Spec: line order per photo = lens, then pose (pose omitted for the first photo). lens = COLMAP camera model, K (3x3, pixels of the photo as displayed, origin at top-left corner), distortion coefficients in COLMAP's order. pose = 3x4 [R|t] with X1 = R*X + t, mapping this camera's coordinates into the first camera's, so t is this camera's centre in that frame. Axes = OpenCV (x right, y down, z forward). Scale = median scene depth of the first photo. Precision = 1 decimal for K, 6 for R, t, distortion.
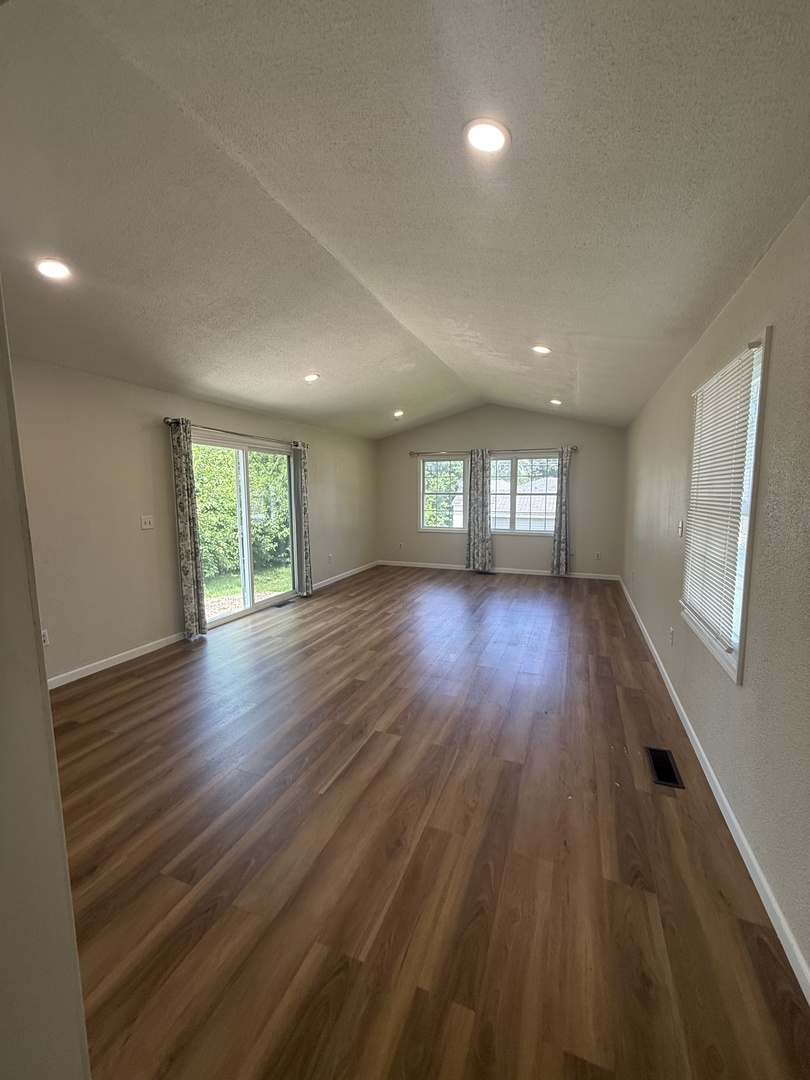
lens RADIAL K [[433.0, 0, 405.8], [0, 433.0, 541.0], [0, 0, 1]] dist [0.003579, 0.000217]
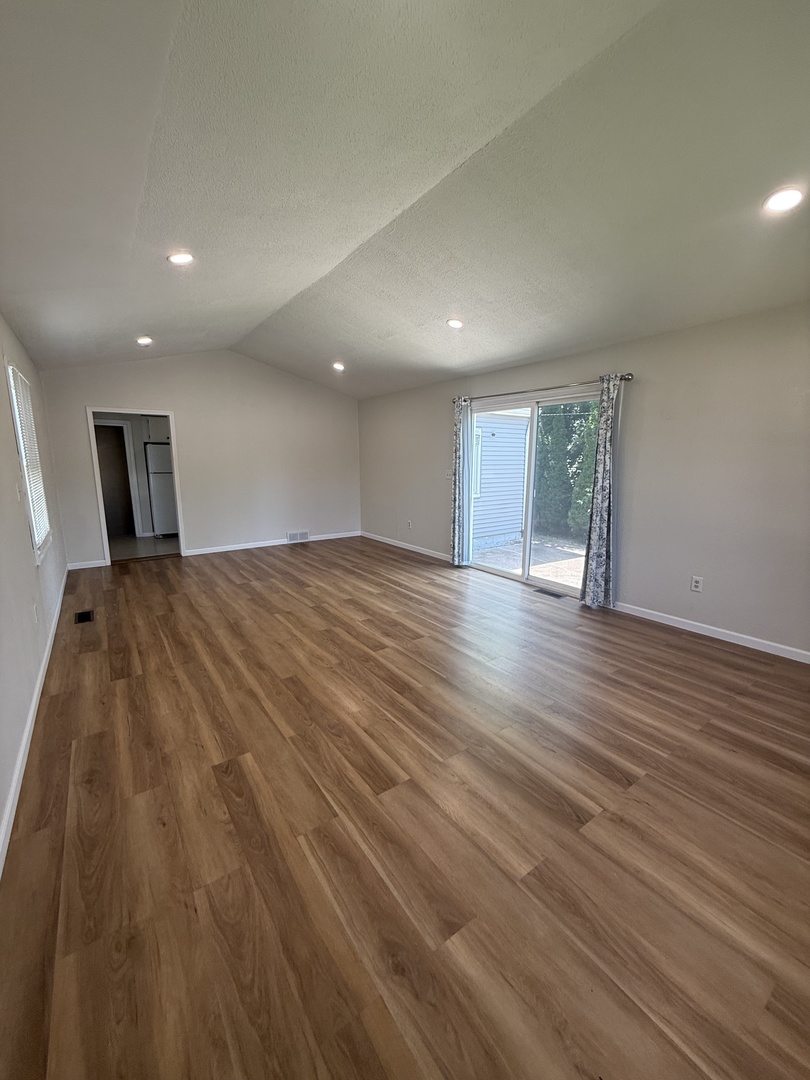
lens RADIAL K [[433.0, 0, 405.7], [0, 433.0, 538.0], [0, 0, 1]] dist [0.003579, 0.000217]
pose [[-0.545192, 0.159035, -0.823088, 0.713957], [-0.092554, 0.964419, 0.247648, -0.179469], [0.833186, 0.211196, -0.511074, 1.622233]]
